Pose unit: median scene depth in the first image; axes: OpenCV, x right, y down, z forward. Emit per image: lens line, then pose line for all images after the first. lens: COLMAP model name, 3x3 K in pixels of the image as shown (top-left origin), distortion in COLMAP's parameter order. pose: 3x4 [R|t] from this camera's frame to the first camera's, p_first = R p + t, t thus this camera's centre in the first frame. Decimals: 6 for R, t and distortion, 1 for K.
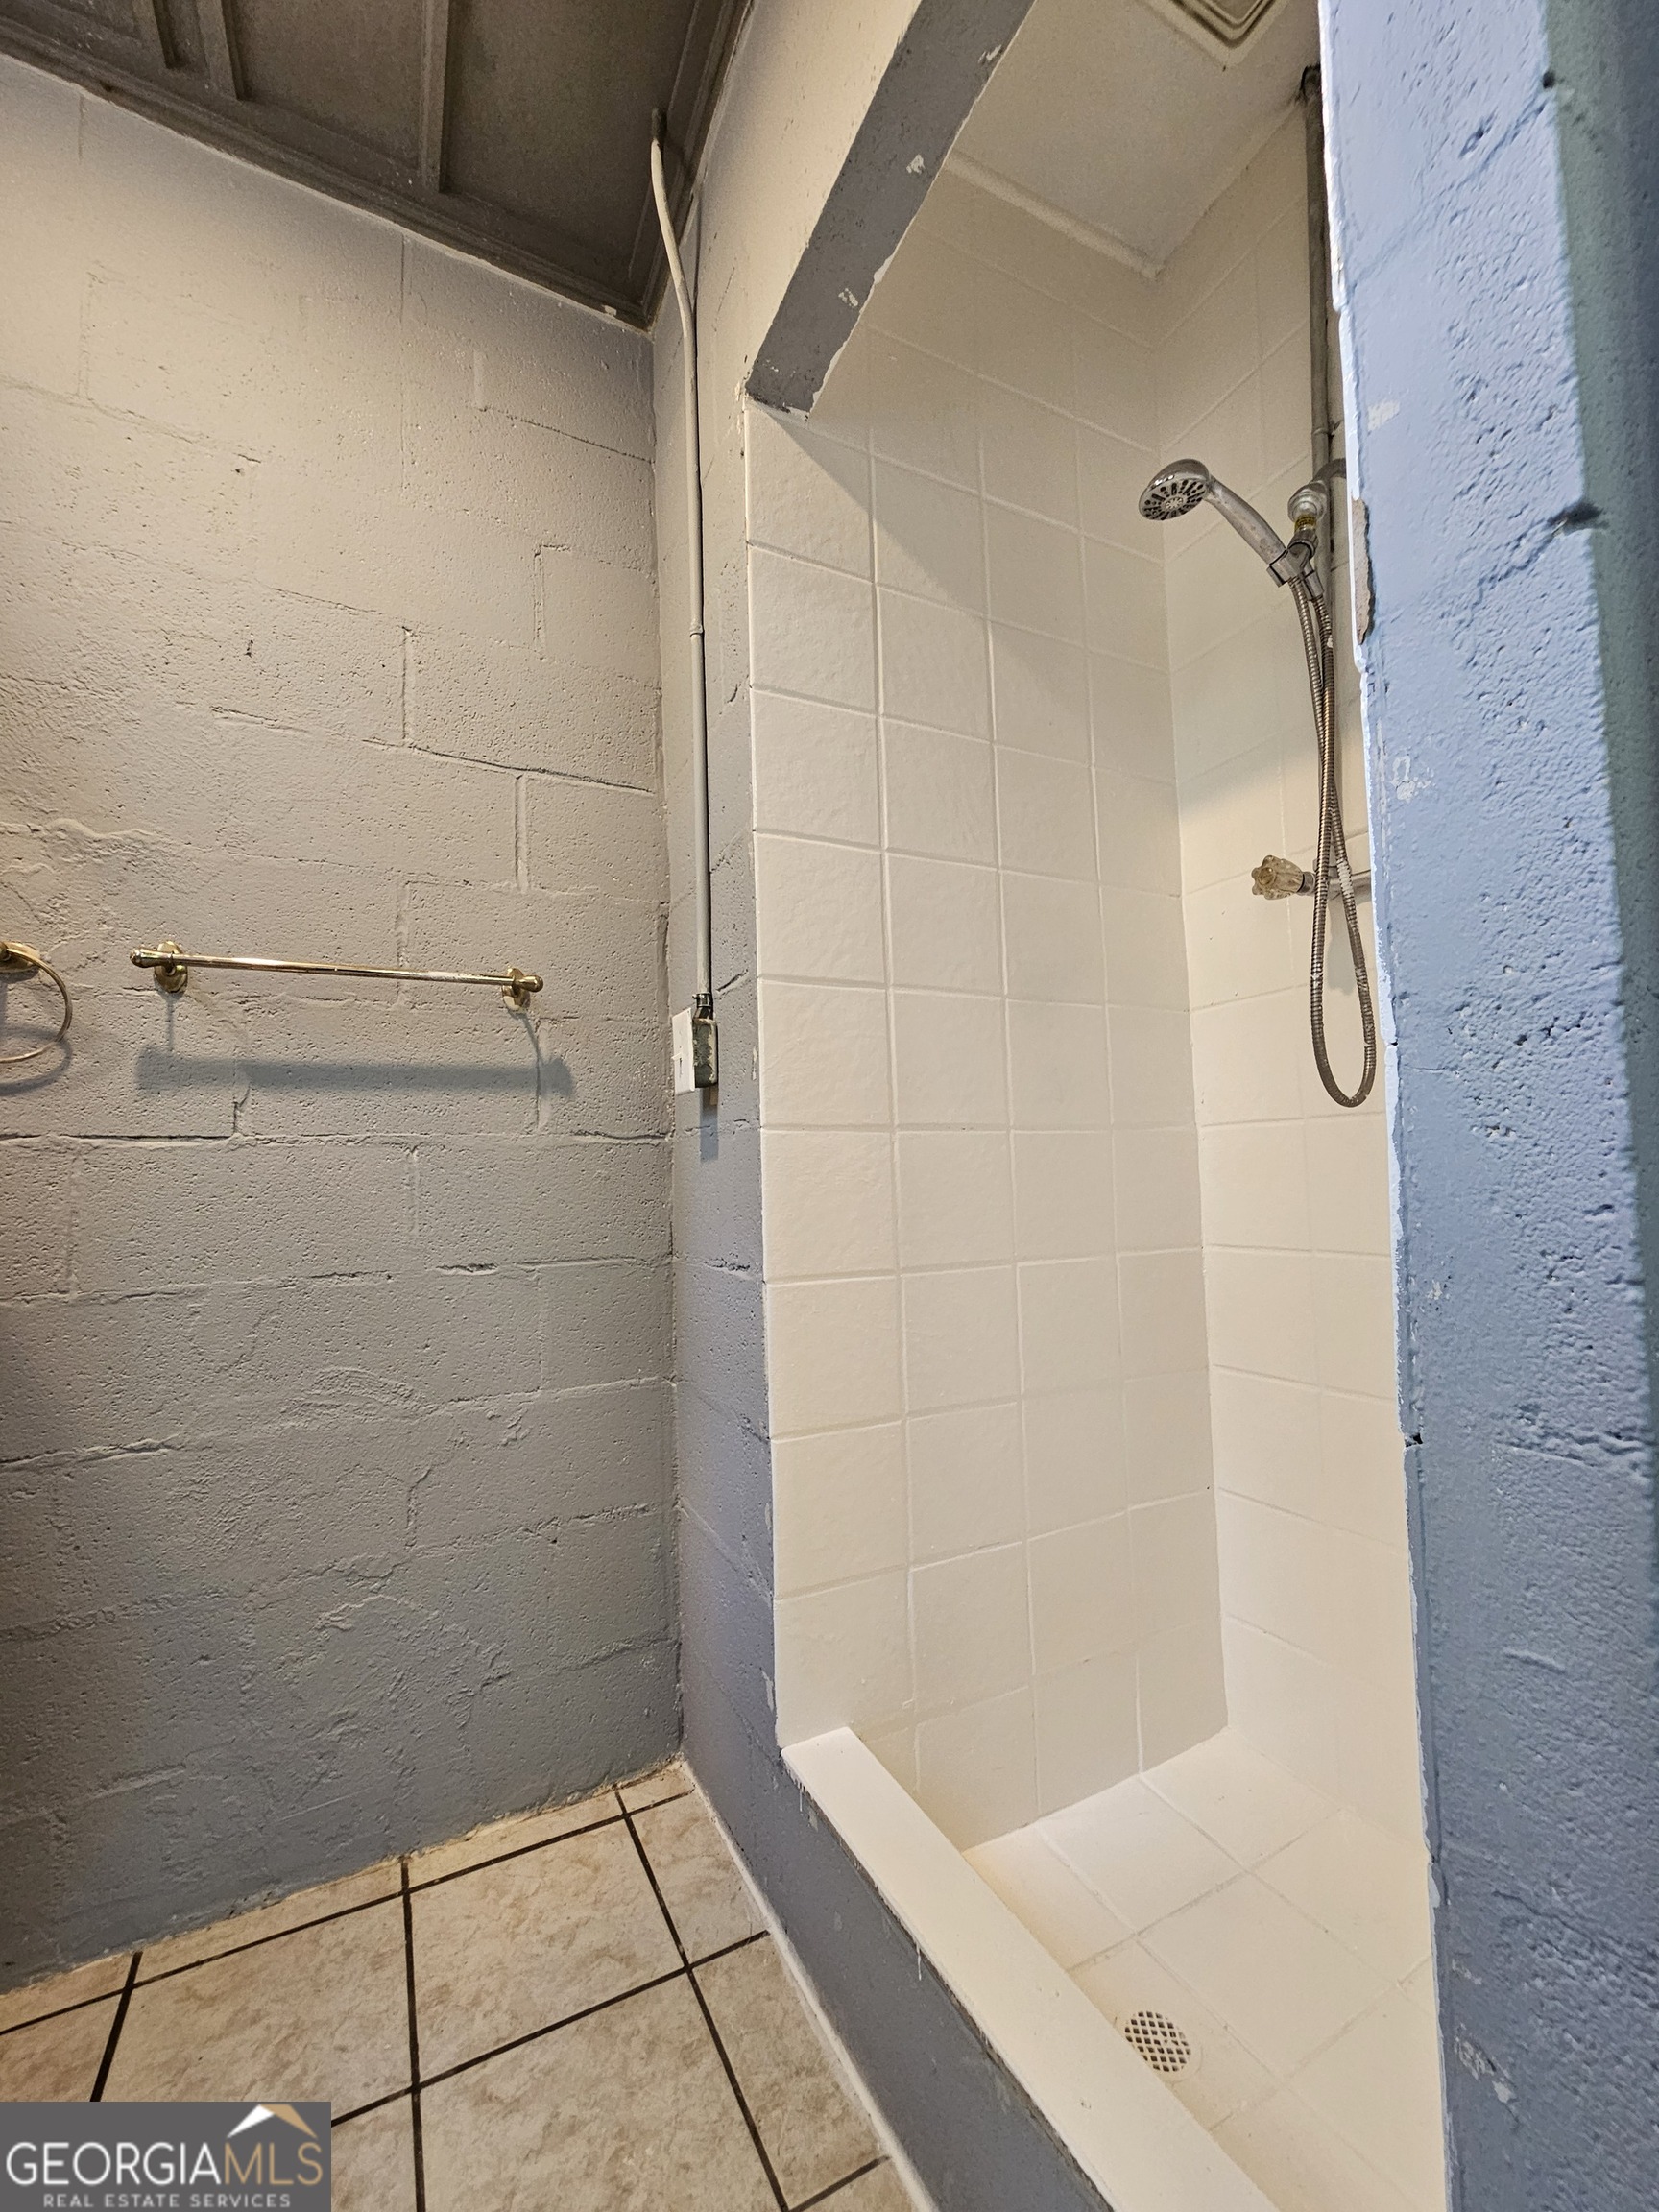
lens RADIAL K [[911.8, 0, 846.3], [0, 911.8, 1104.1], [0, 0, 1]] dist [-0.006529, 0.002218]
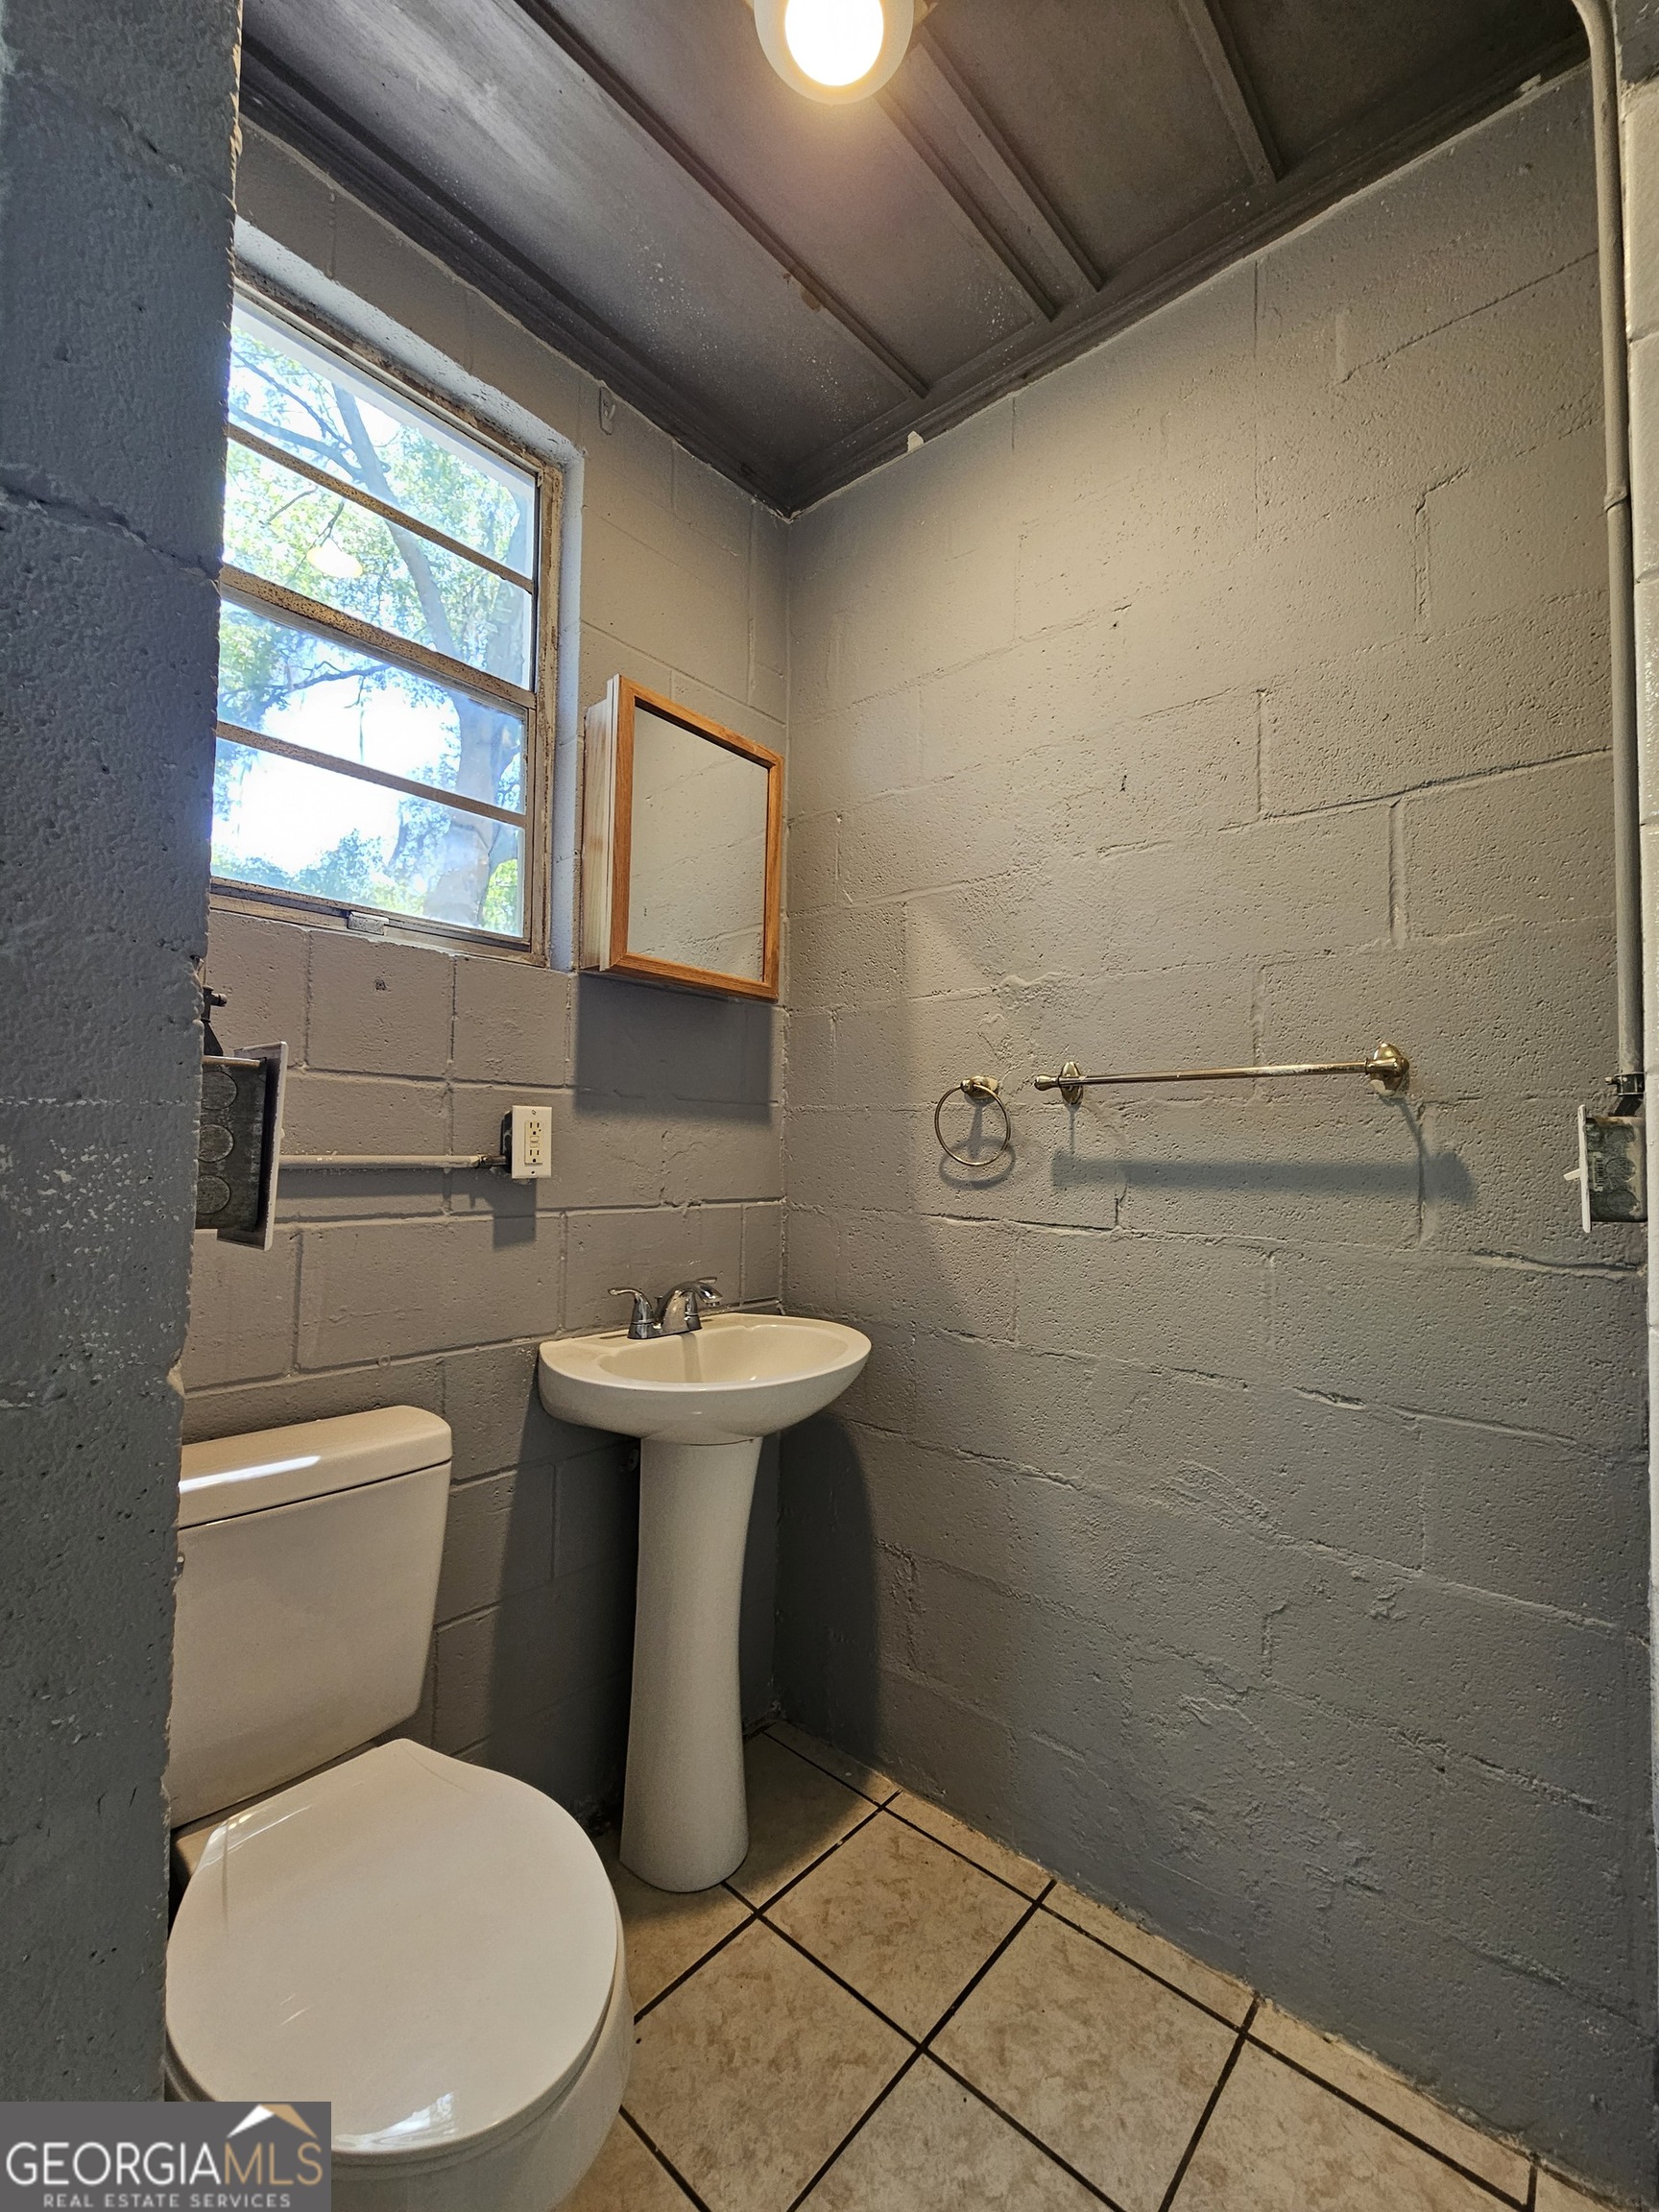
lens RADIAL K [[911.8, 0, 839.4], [0, 911.8, 1105.7], [0, 0, 1]] dist [-0.006529, 0.002218]
pose [[0.359293, -0.010047, -0.933171, 0.251857], [0.042638, 0.999075, 0.005660, -0.133362], [0.932250, -0.041822, 0.359389, 0.268076]]
